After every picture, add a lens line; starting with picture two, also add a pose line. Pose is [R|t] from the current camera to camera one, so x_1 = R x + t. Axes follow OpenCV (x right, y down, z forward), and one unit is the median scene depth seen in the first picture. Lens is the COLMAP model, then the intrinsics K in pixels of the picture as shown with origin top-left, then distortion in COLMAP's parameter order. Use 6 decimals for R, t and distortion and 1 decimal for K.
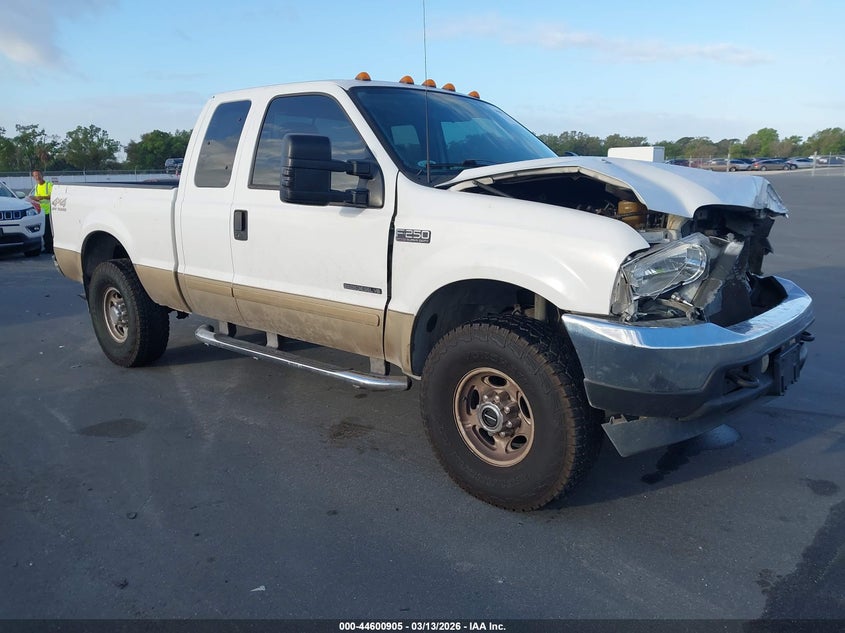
lens RADIAL K [[686.0, 0, 445.3], [0, 686.0, 321.0], [0, 0, 1]] dist [-0.020038, 0.007730]
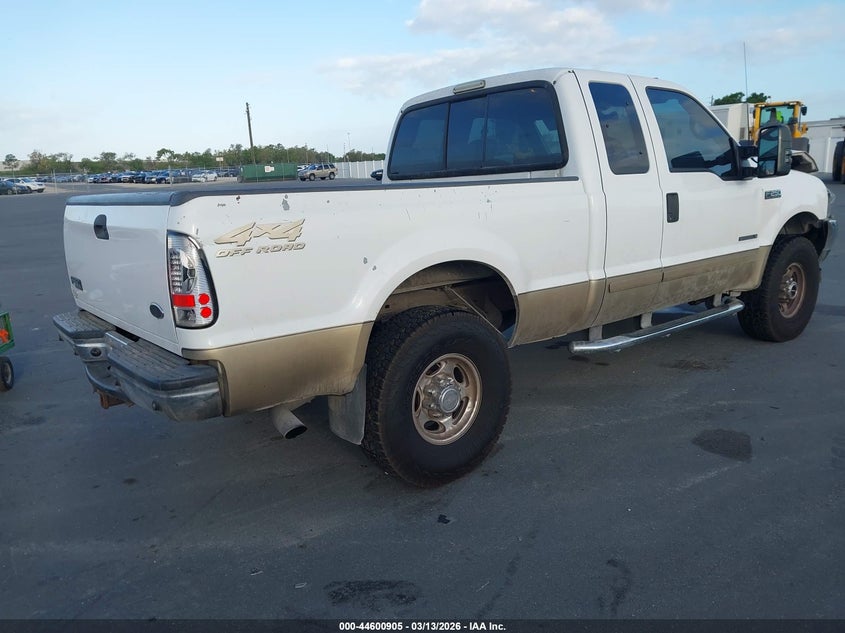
lens RADIAL K [[686.0, 0, 427.9], [0, 686.0, 312.2], [0, 0, 1]] dist [-0.020038, 0.007730]
pose [[0.175629, -0.216617, 0.960329, -1.257350], [0.231414, 0.957241, 0.173599, -0.229904], [-0.956871, 0.191744, 0.218247, 1.048379]]
